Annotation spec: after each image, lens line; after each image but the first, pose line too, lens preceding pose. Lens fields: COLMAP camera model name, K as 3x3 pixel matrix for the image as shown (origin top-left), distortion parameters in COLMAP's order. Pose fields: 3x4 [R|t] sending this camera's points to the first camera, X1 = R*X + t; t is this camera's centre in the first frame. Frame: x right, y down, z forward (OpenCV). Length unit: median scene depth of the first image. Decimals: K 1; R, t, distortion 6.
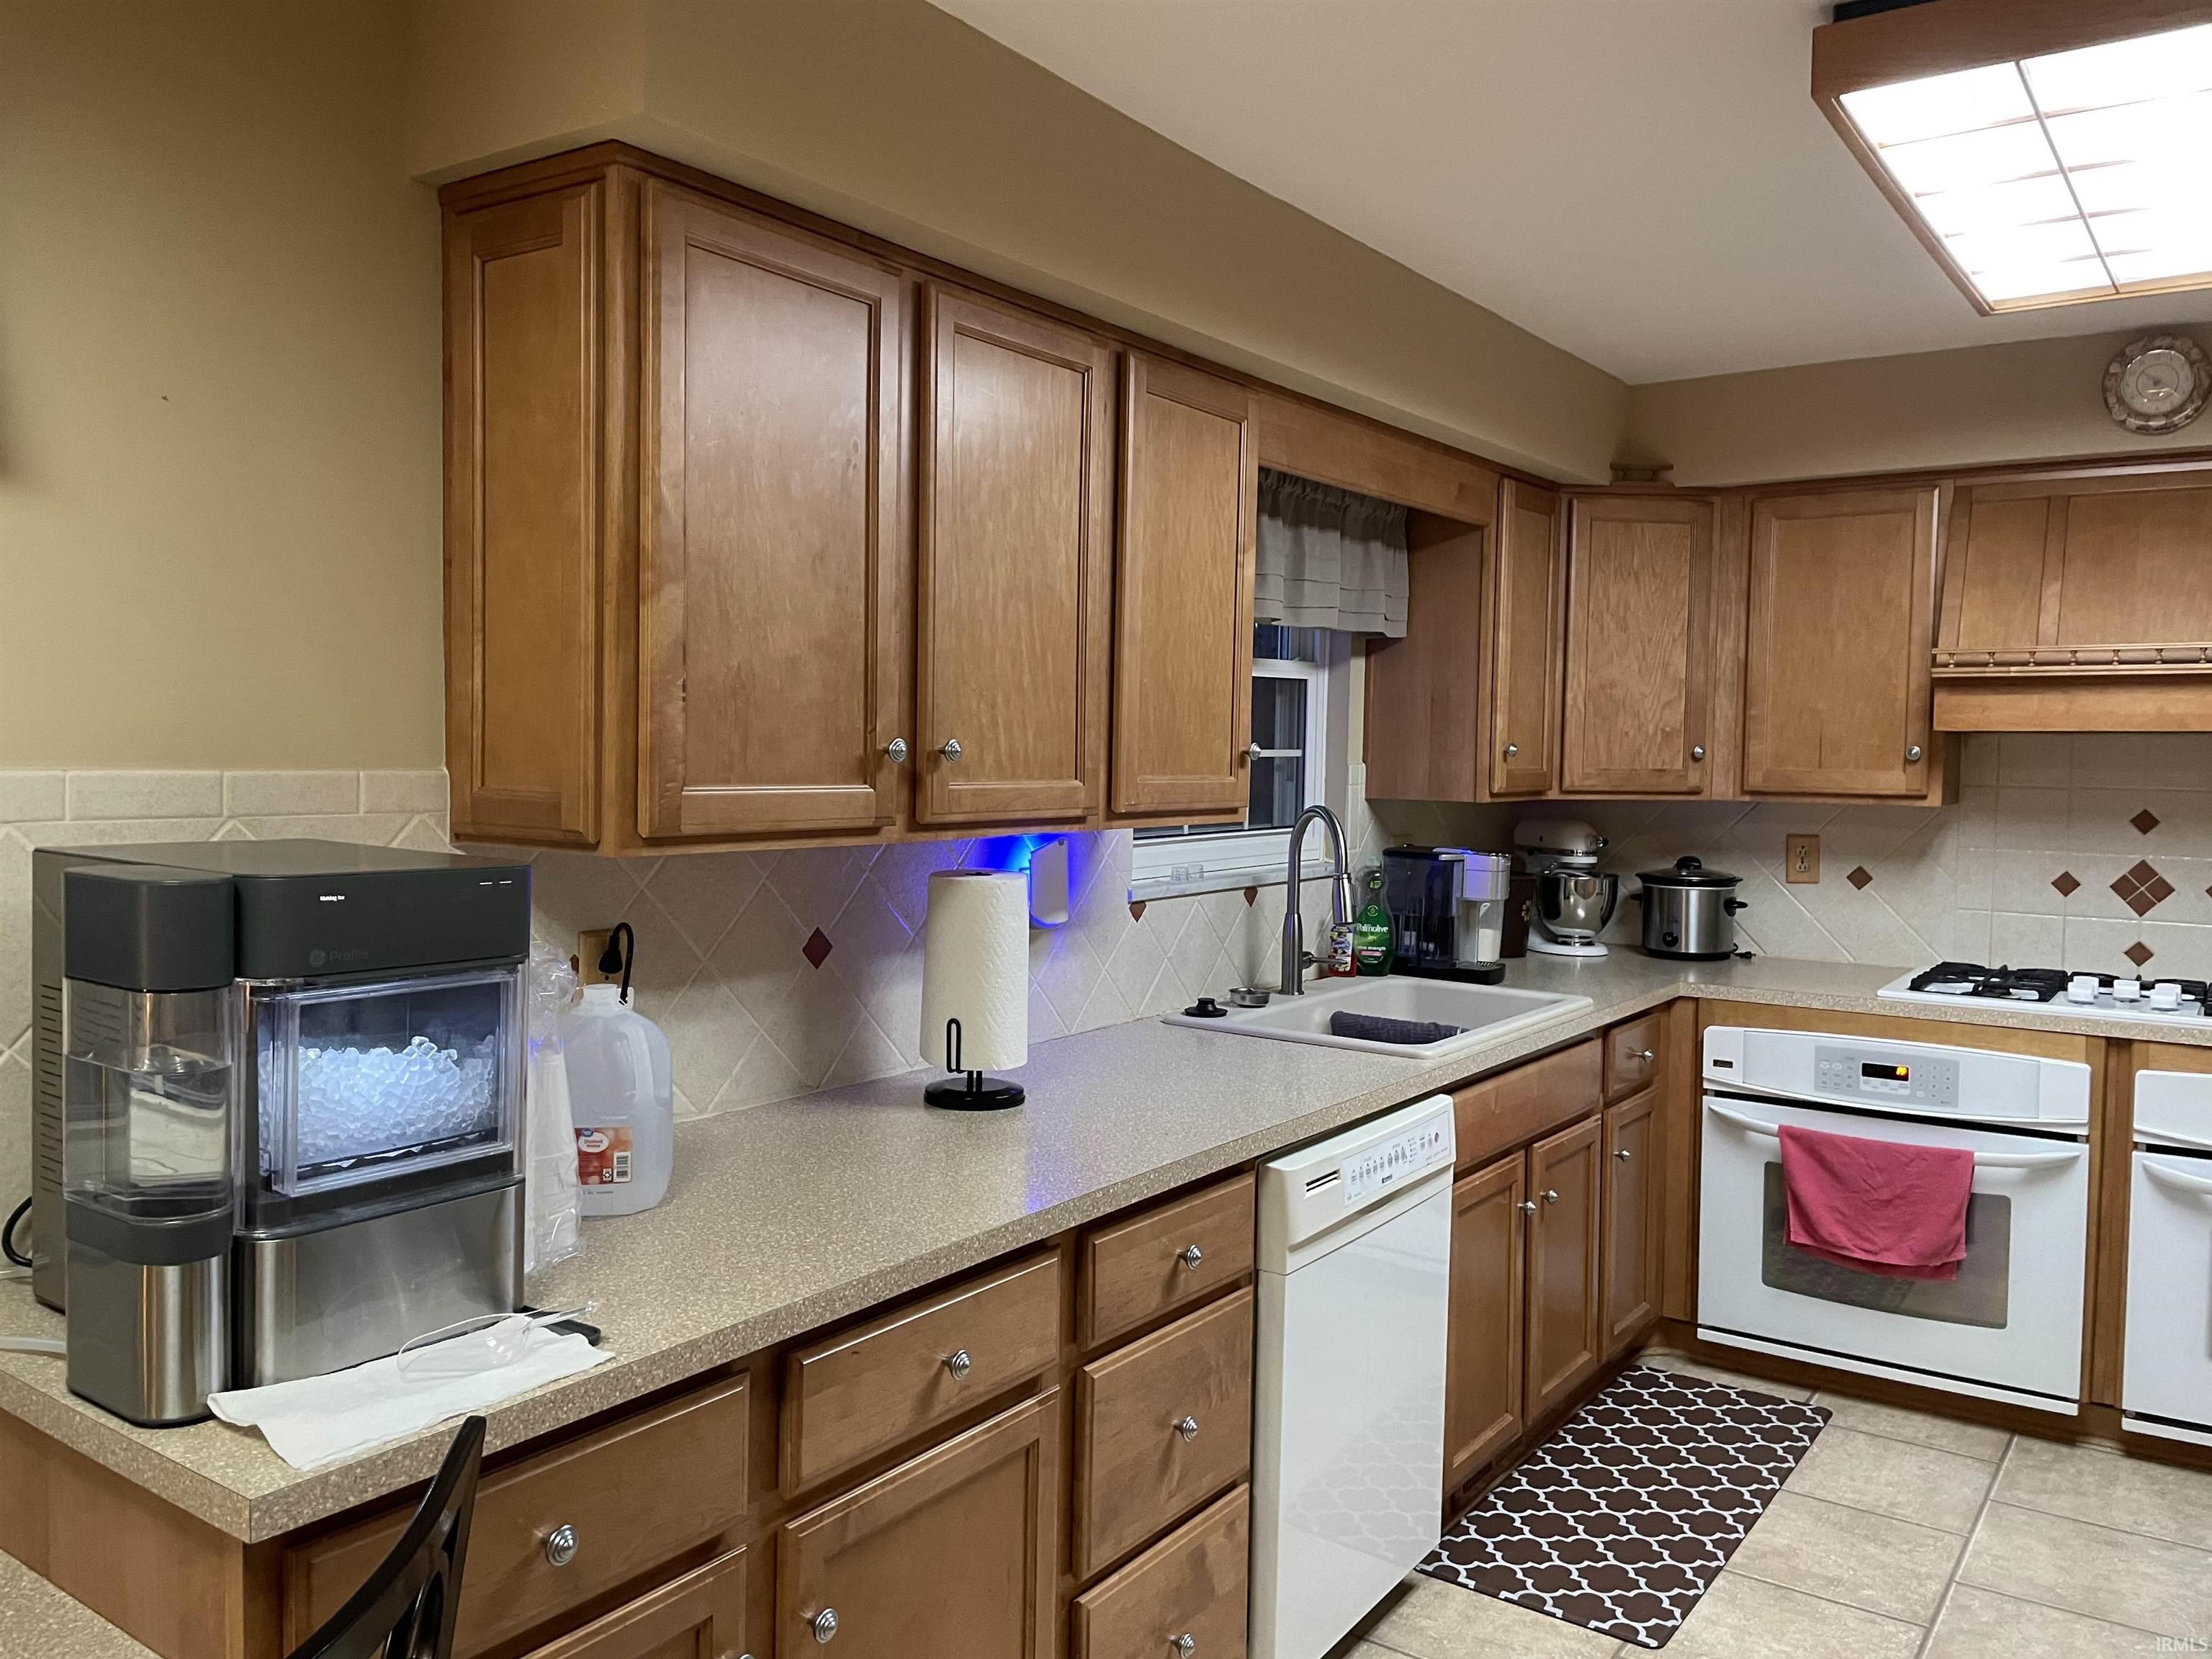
lens RADIAL K [[1643.0, 0, 1106.0], [0, 1643.0, 829.5], [0, 0, 1]] dist [0.076343, -0.000471]
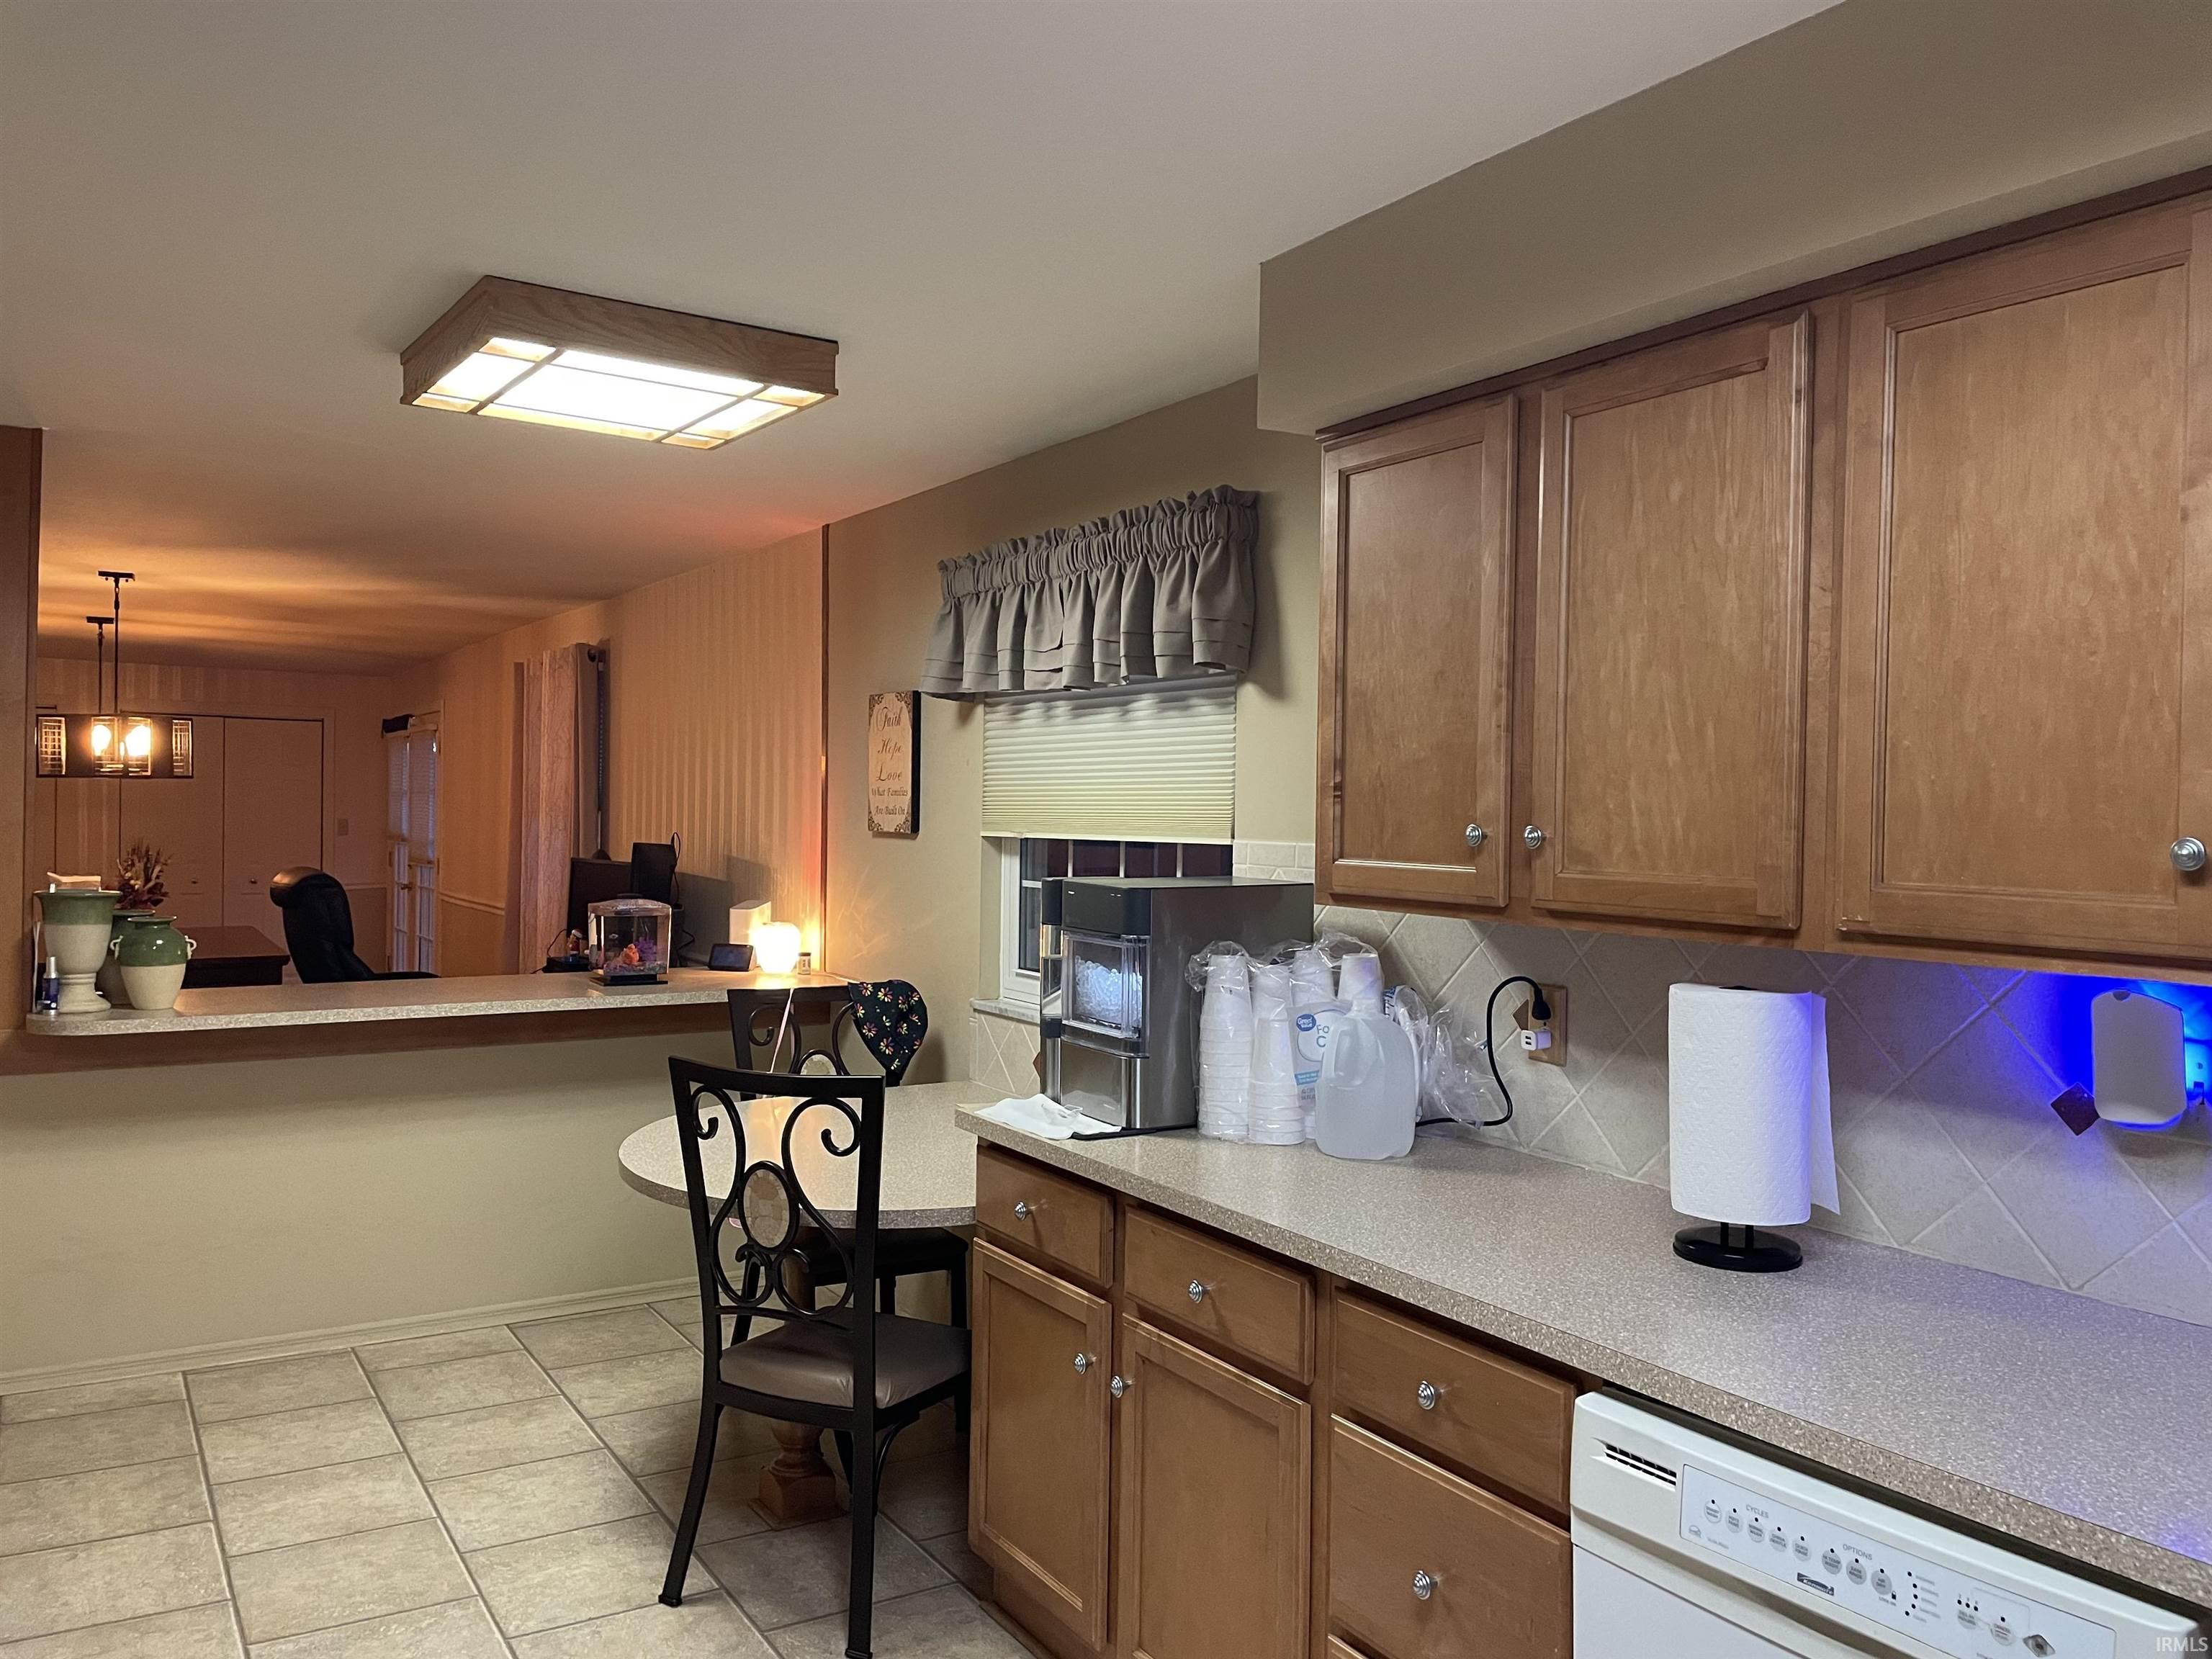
lens RADIAL K [[1643.0, 0, 1106.0], [0, 1643.0, 829.5], [0, 0, 1]] dist [0.076343, -0.000471]
pose [[-0.379359, -0.006667, -0.925225, 0.927413], [-0.063764, 0.997785, 0.018955, -0.053768], [0.923050, 0.066187, -0.378944, 1.119060]]
